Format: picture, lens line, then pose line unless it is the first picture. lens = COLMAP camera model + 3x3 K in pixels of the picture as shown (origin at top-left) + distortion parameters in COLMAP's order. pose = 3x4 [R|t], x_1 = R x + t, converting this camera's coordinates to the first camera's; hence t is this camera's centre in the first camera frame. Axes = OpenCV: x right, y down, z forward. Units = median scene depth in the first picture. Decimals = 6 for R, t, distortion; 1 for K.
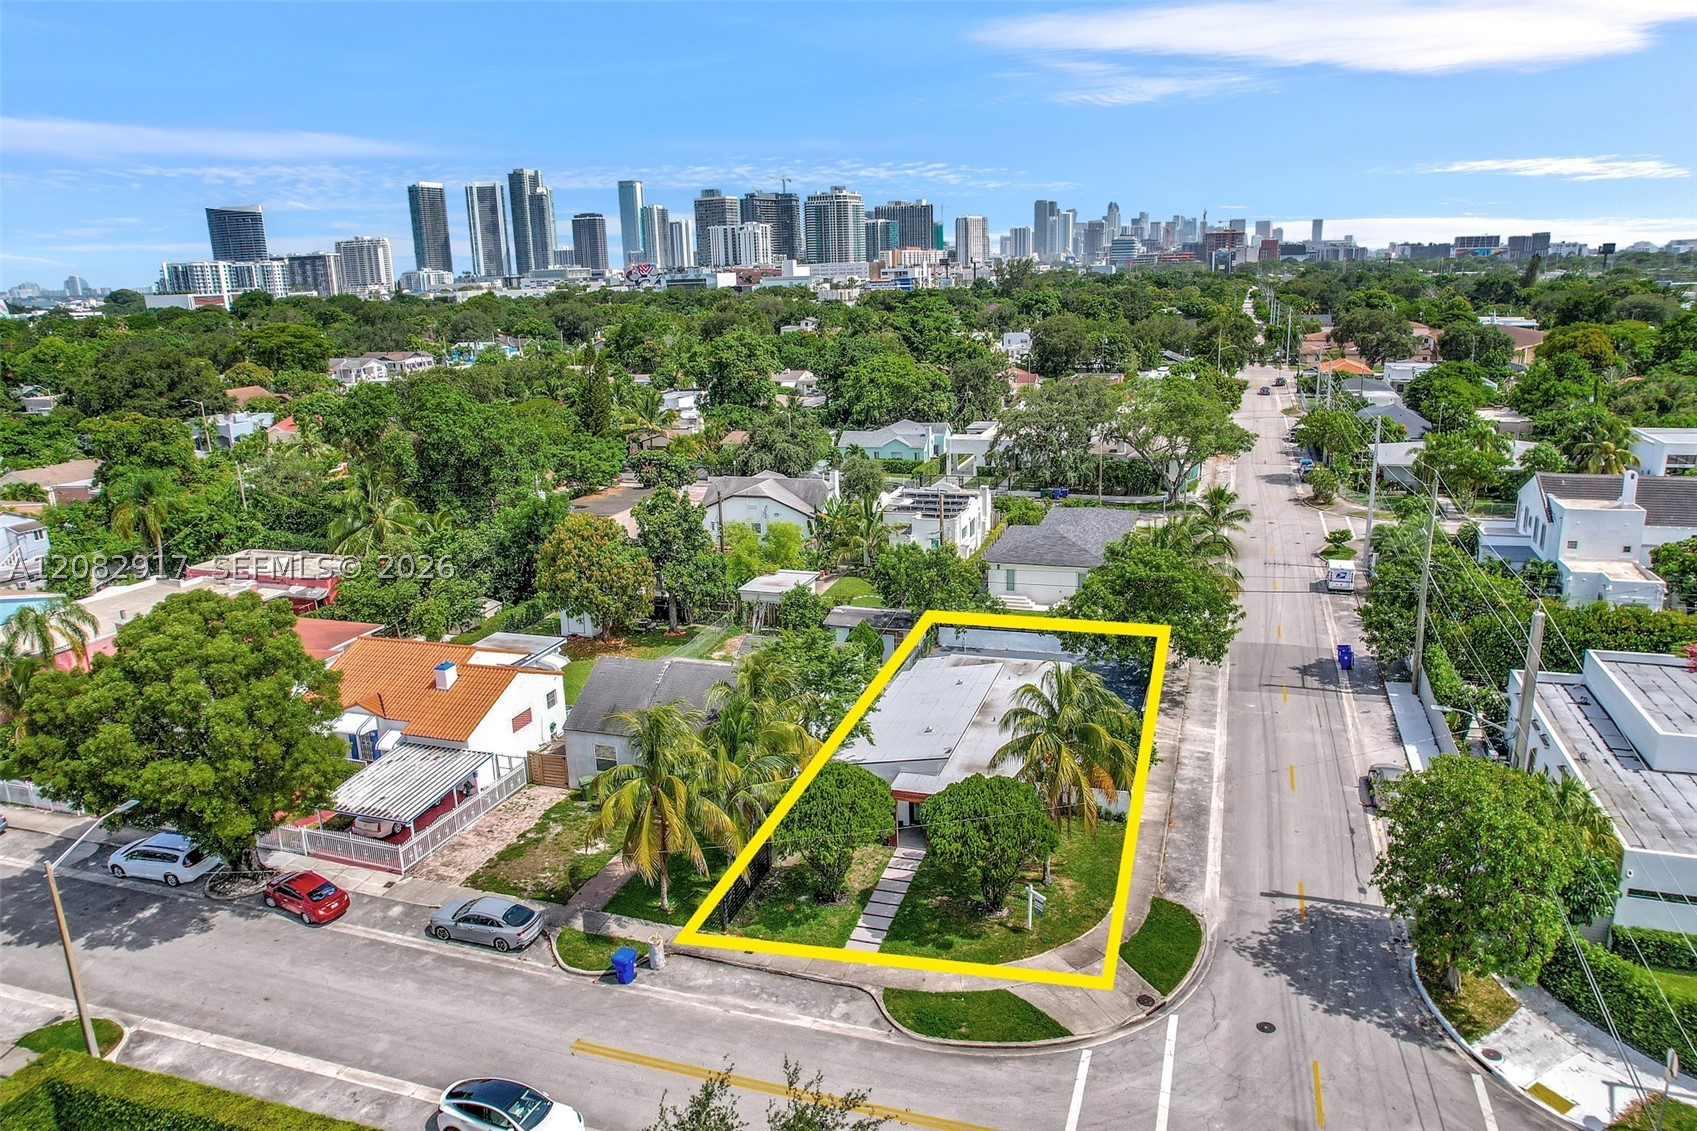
lens RADIAL K [[1144.2, 0, 848.5], [0, 1144.2, 565.5], [0, 0, 1]] dist [-0.034752, 0.005878]
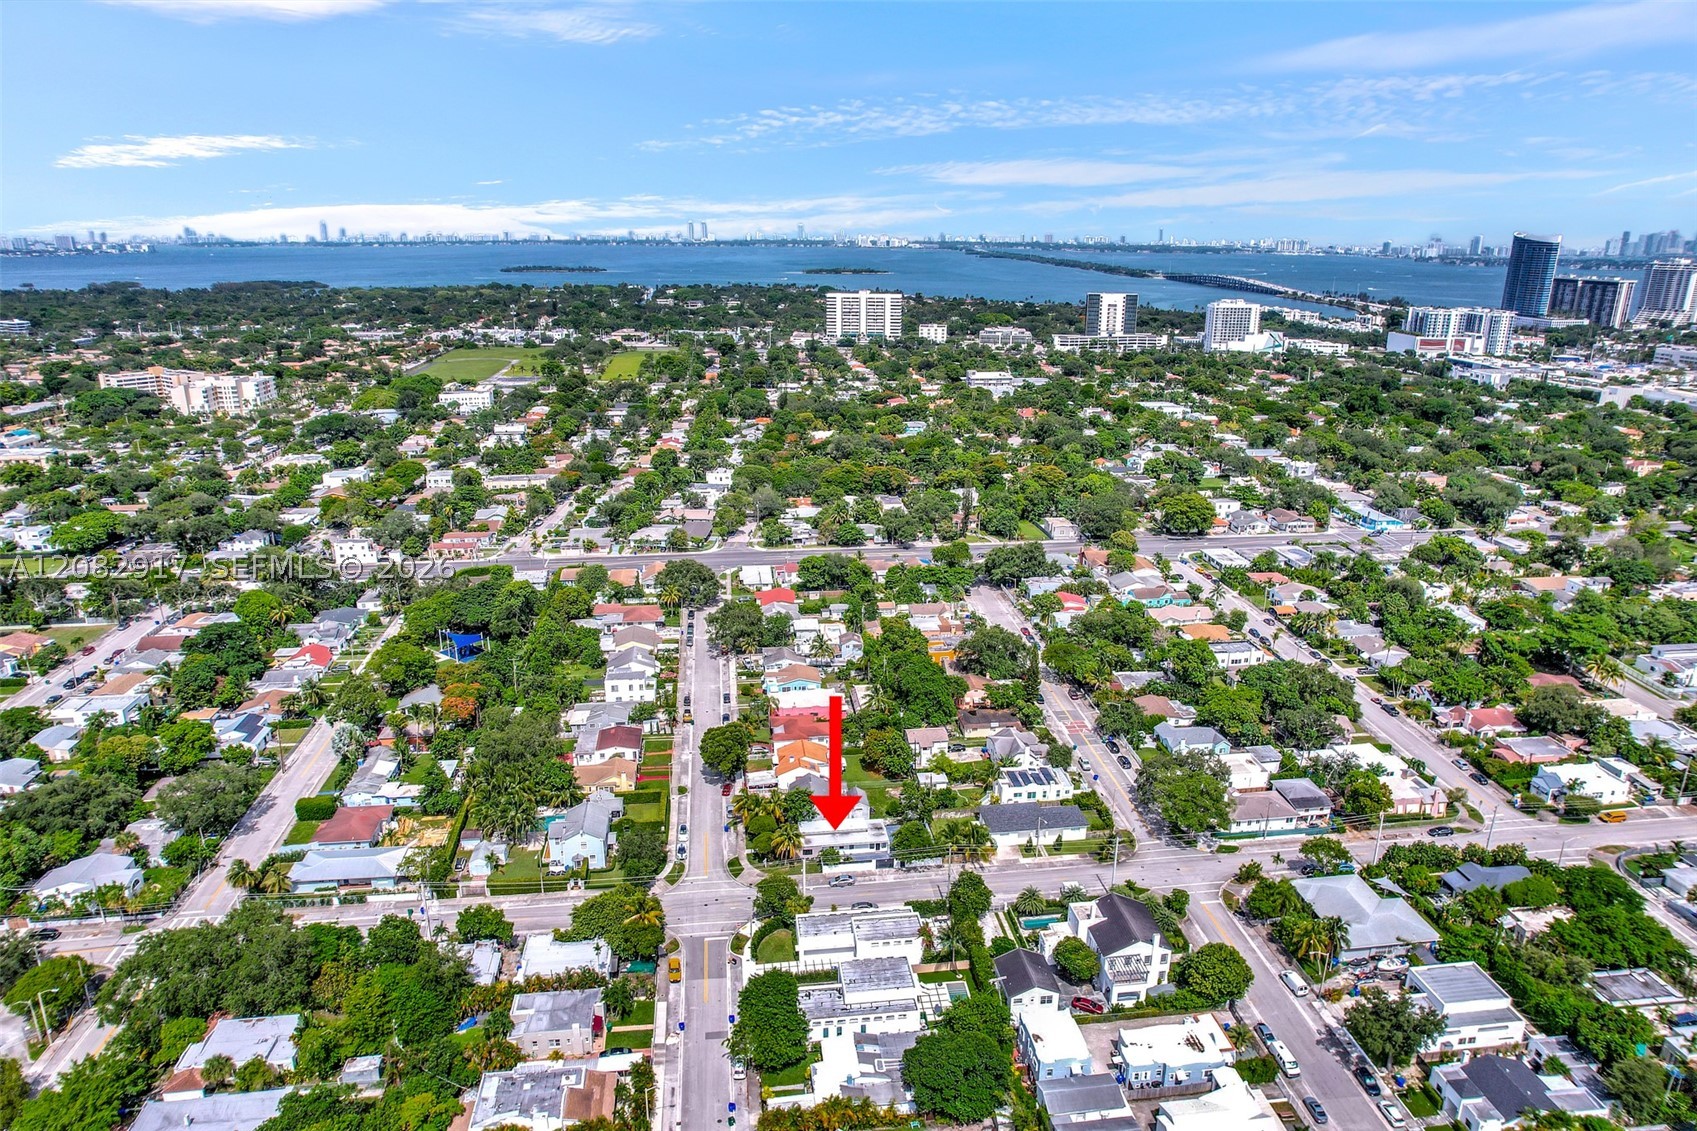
lens RADIAL K [[1103.4, 0, 847.7], [0, 1103.4, 526.3], [0, 0, 1]] dist [-0.065253, 0.060009]
pose [[0.424476, 0.269995, -0.864247, 2.891551], [-0.236708, 0.954401, 0.181900, -1.470790], [0.873950, 0.127362, 0.469030, -0.806766]]
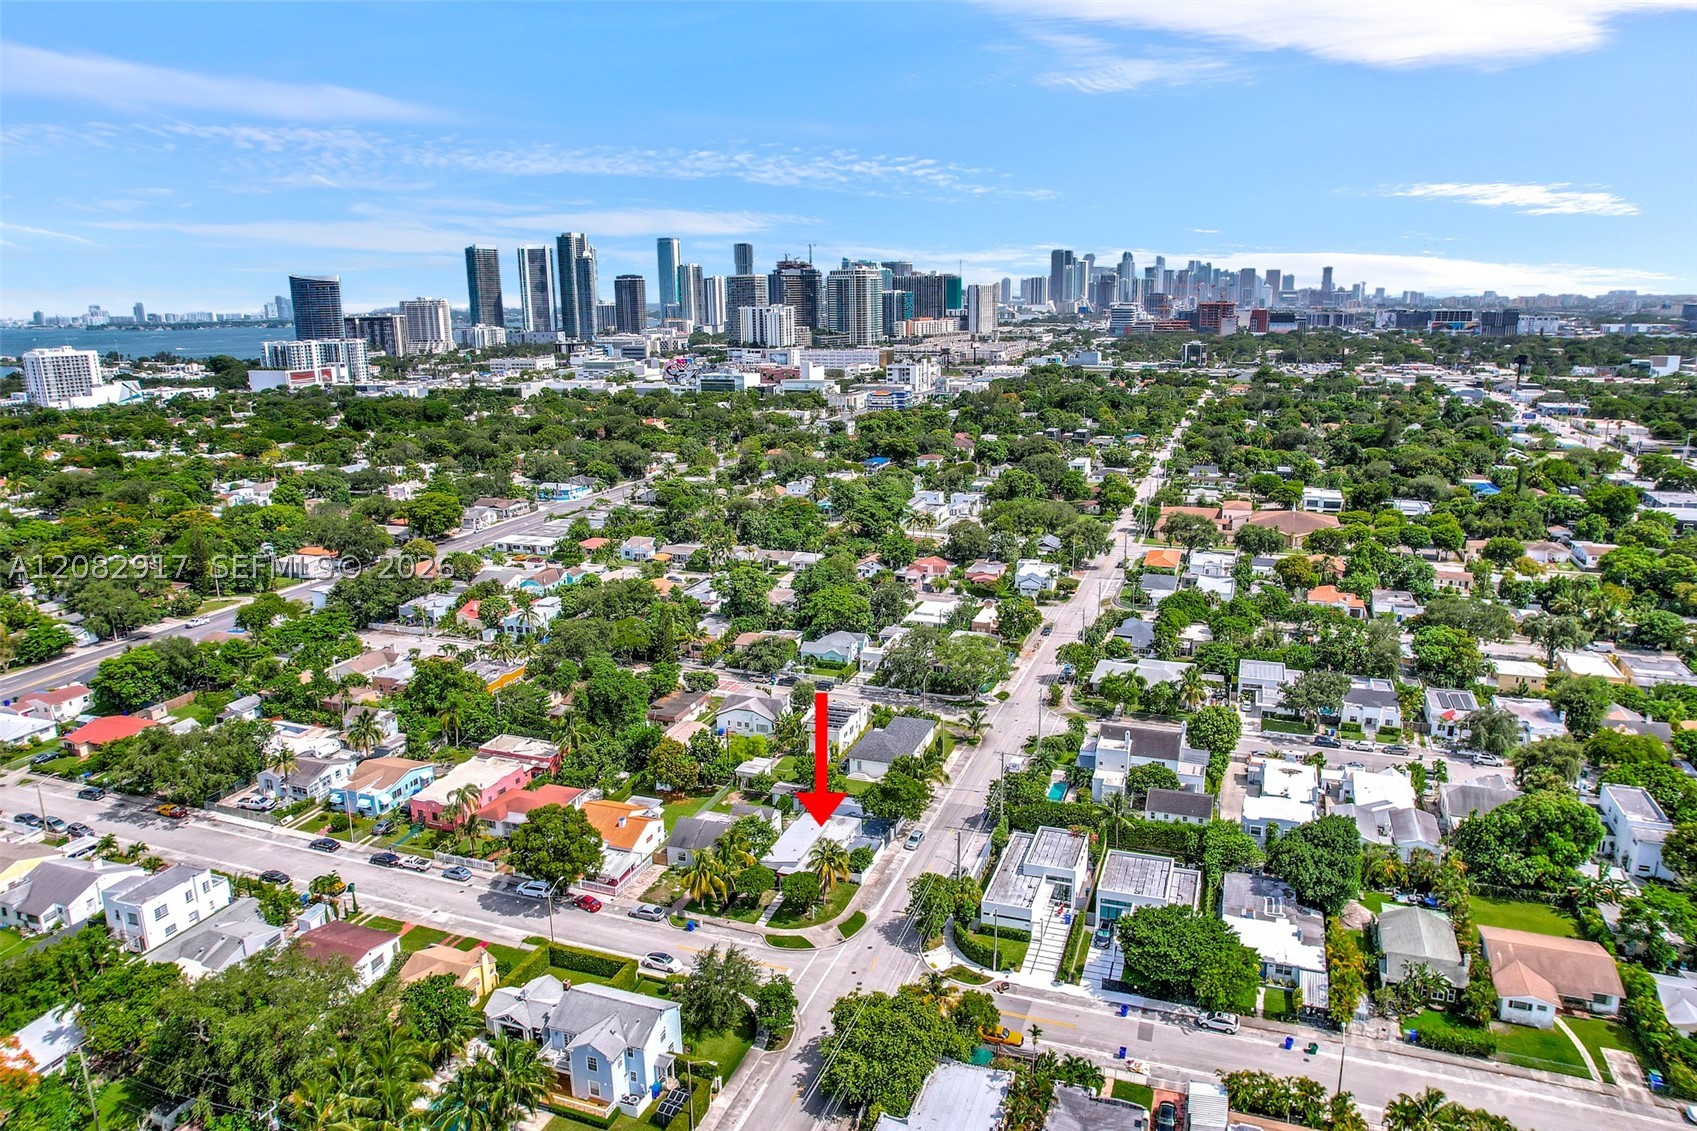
lens RADIAL K [[1144.2, 0, 848.5], [0, 1144.2, 565.5], [0, 0, 1]] dist [-0.034752, 0.005878]
pose [[0.999532, 0.020197, -0.022963, 0.245990], [-0.020489, 0.999711, -0.012562, -0.515676], [0.022703, 0.013027, 0.999657, -1.794579]]
